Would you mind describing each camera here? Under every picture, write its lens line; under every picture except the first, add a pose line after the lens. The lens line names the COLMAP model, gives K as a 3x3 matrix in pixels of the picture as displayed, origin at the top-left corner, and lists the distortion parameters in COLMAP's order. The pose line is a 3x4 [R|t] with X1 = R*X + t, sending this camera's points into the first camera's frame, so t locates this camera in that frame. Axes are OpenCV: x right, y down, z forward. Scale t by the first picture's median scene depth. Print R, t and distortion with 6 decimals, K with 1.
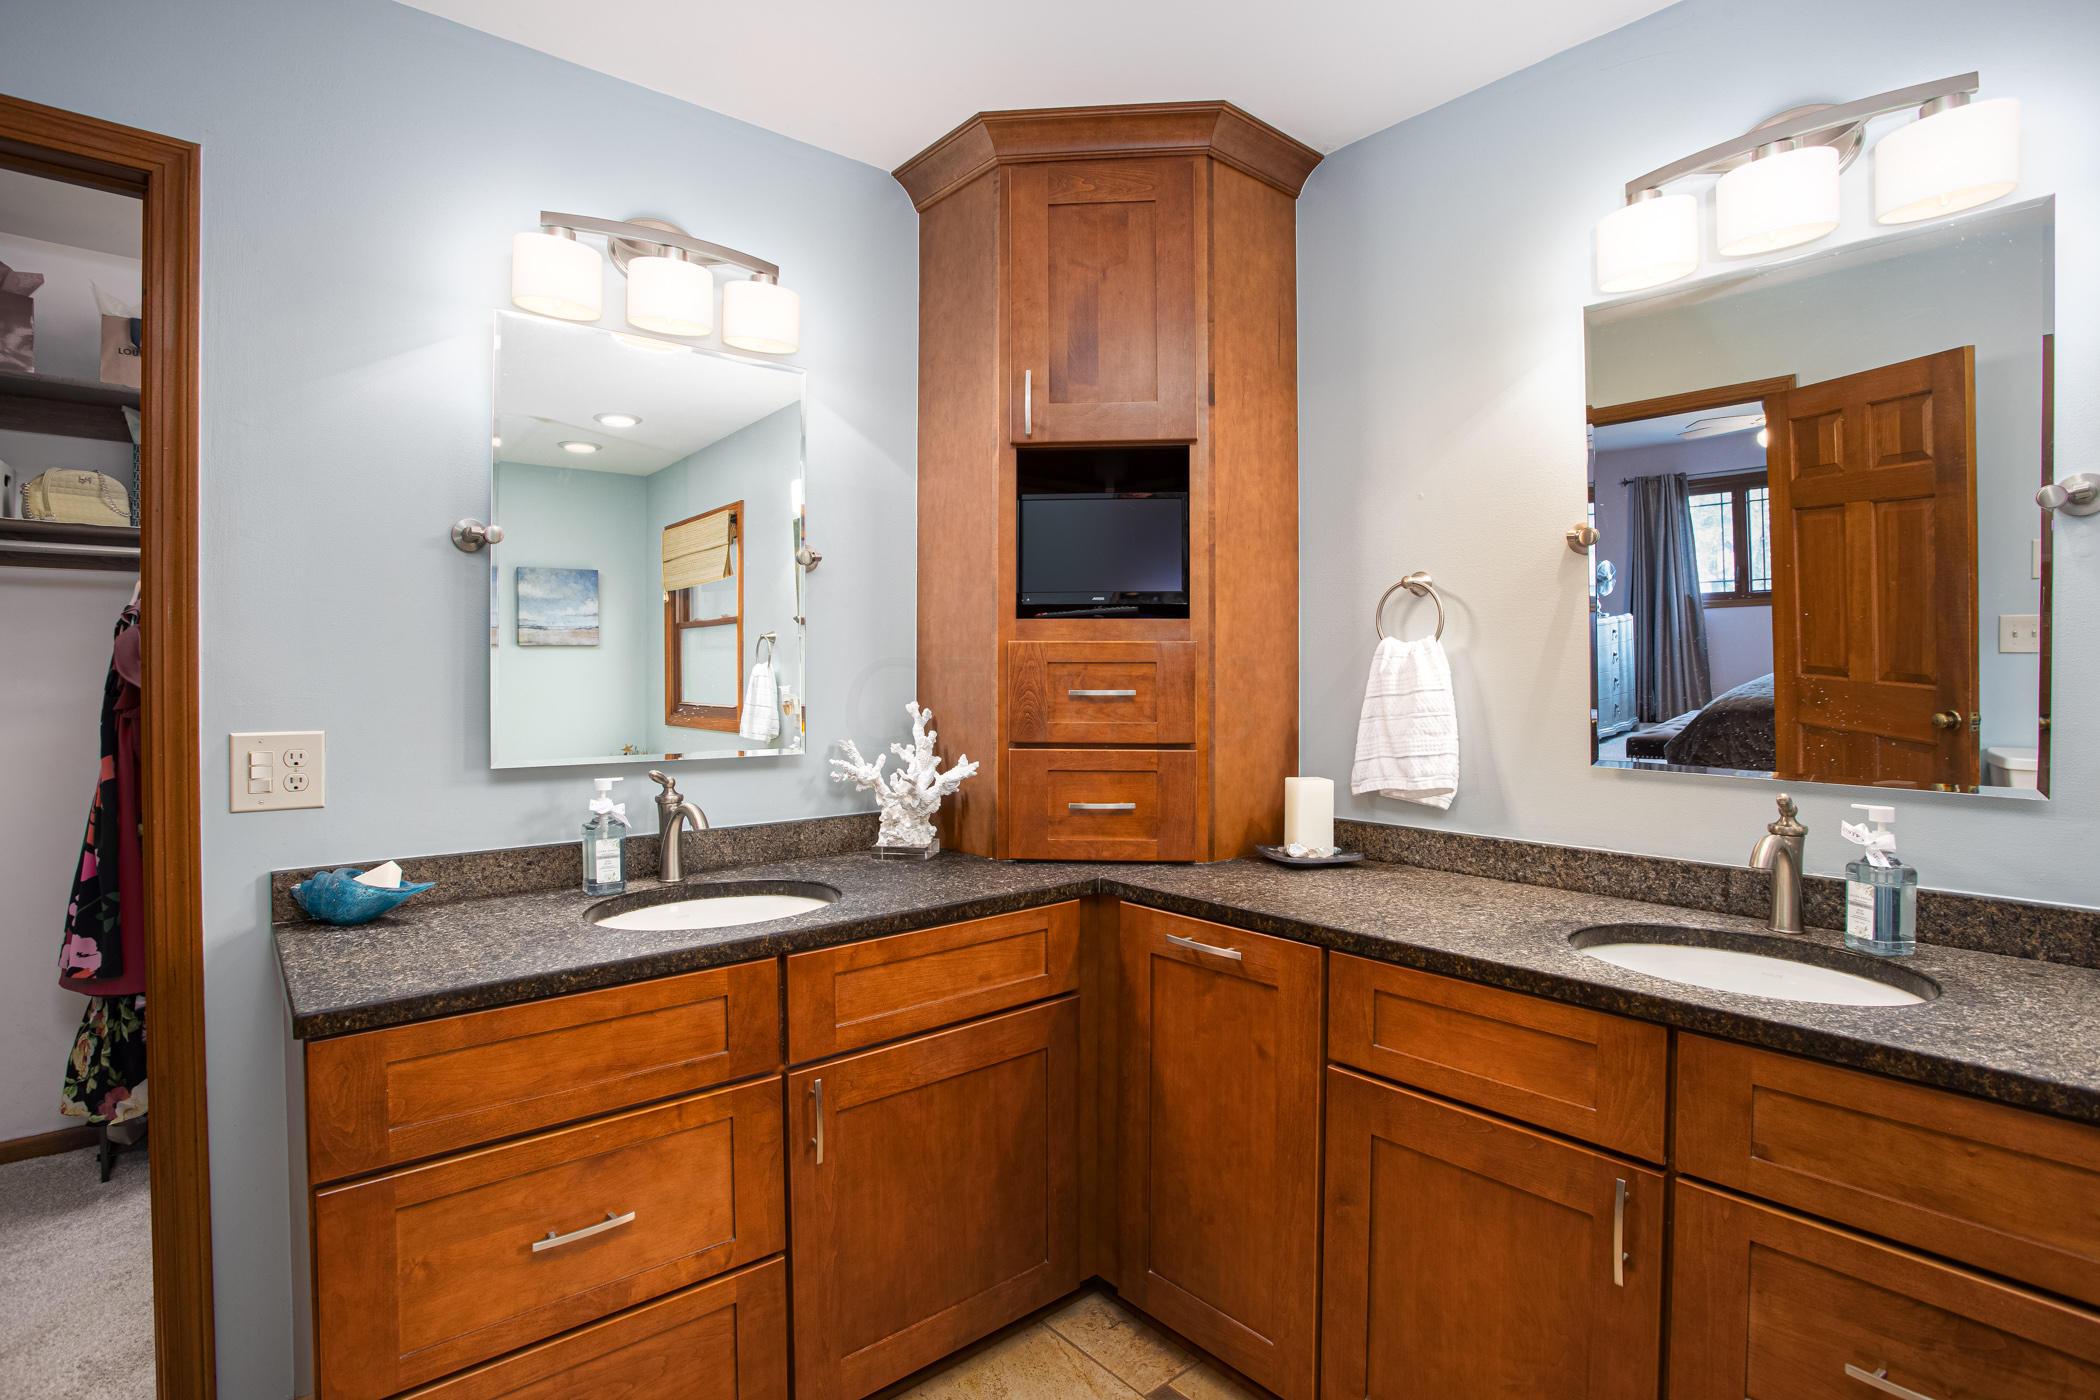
lens RADIAL K [[1015.3, 0, 1045.8], [0, 1015.3, 687.5], [0, 0, 1]] dist [-0.026886, 0.000390]
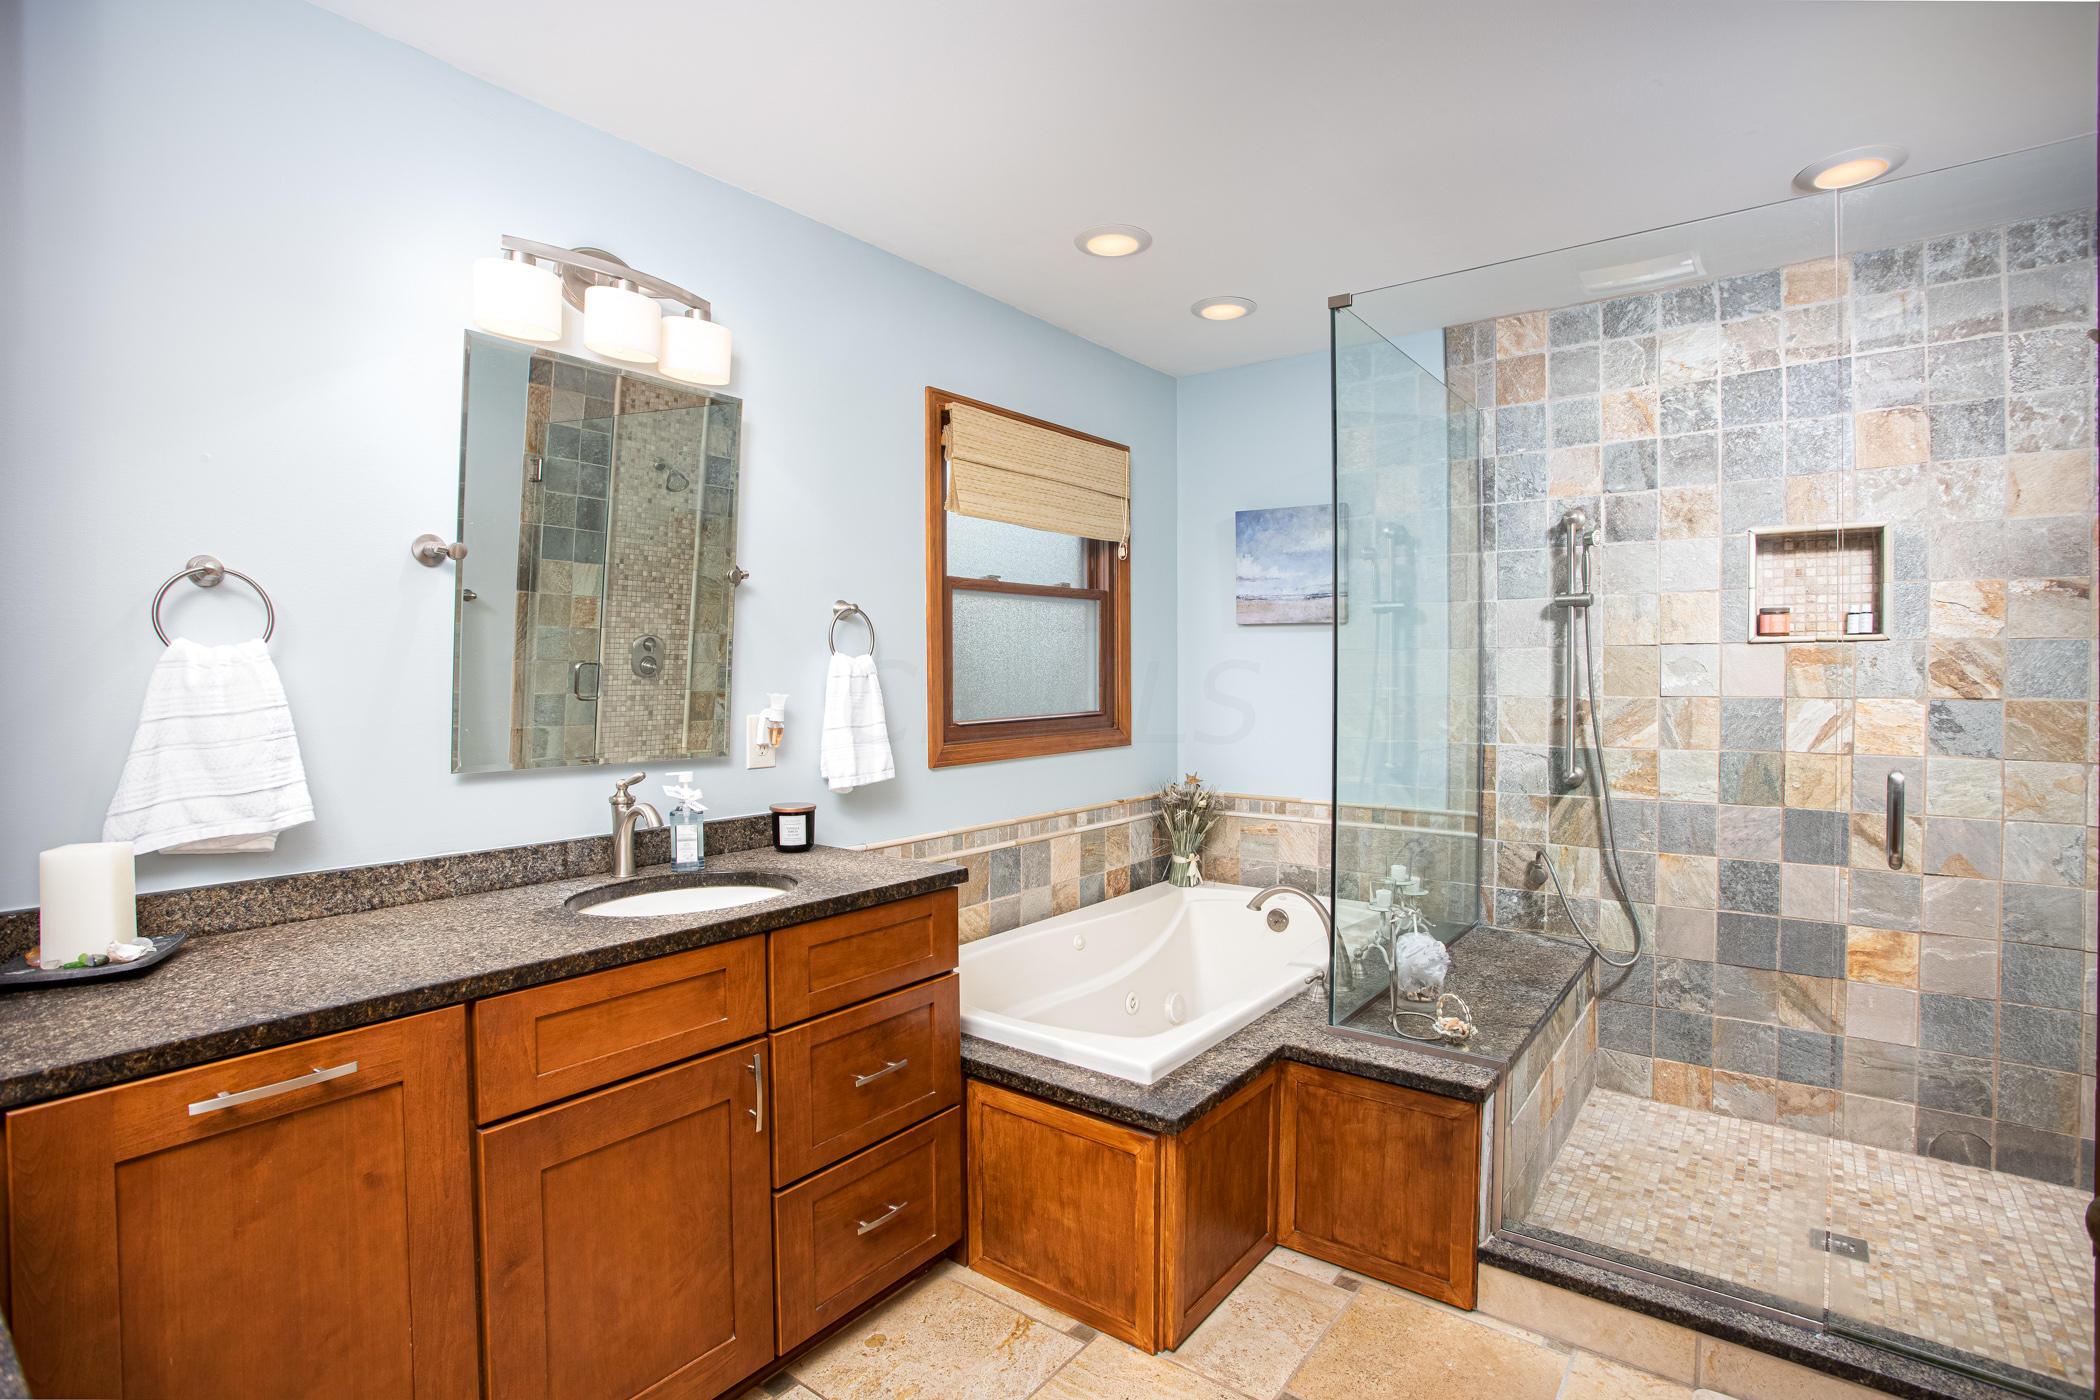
lens RADIAL K [[1015.3, 0, 1046.9], [0, 1015.3, 693.8], [0, 0, 1]] dist [-0.026886, 0.000390]
pose [[-0.182304, -0.017993, 0.983077, -0.599092], [0.018248, 0.999598, 0.021680, -0.015338], [-0.983073, 0.021892, -0.181903, 0.607115]]
